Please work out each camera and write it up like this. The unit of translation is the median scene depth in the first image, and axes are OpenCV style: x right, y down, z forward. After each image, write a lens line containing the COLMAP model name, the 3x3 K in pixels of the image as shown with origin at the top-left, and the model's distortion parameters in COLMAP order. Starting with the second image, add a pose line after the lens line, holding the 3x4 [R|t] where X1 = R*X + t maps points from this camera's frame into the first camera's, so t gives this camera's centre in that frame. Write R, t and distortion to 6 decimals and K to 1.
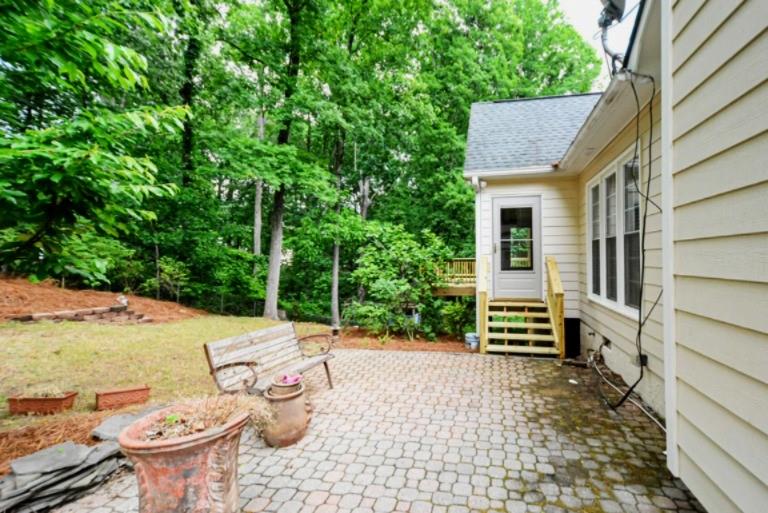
lens RADIAL K [[443.0, 0, 390.5], [0, 443.0, 254.9], [0, 0, 1]] dist [0.043067, 0.000973]
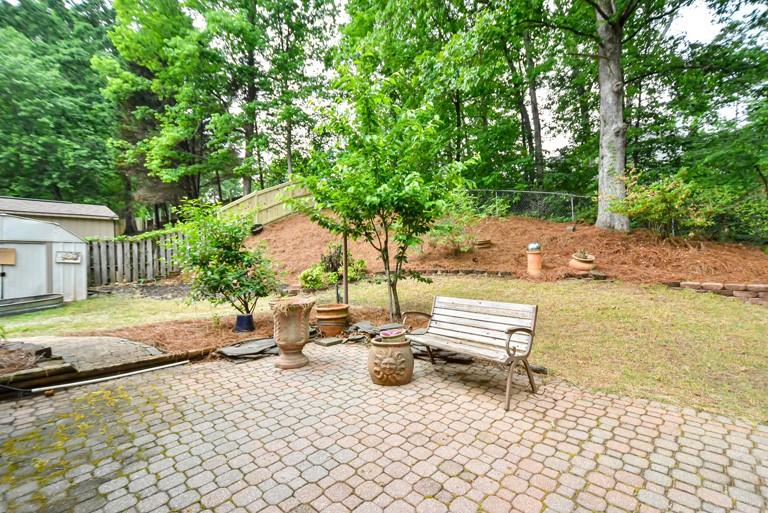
lens RADIAL K [[336.2, 0, 385.1], [0, 336.2, 255.1], [0, 0, 1]] dist [0.003918, -0.000503]
pose [[-0.522270, 0.014322, -0.852660, 0.111169], [0.024473, 0.999699, 0.001801, 0.018937], [0.852429, -0.019926, -0.522464, 0.322812]]
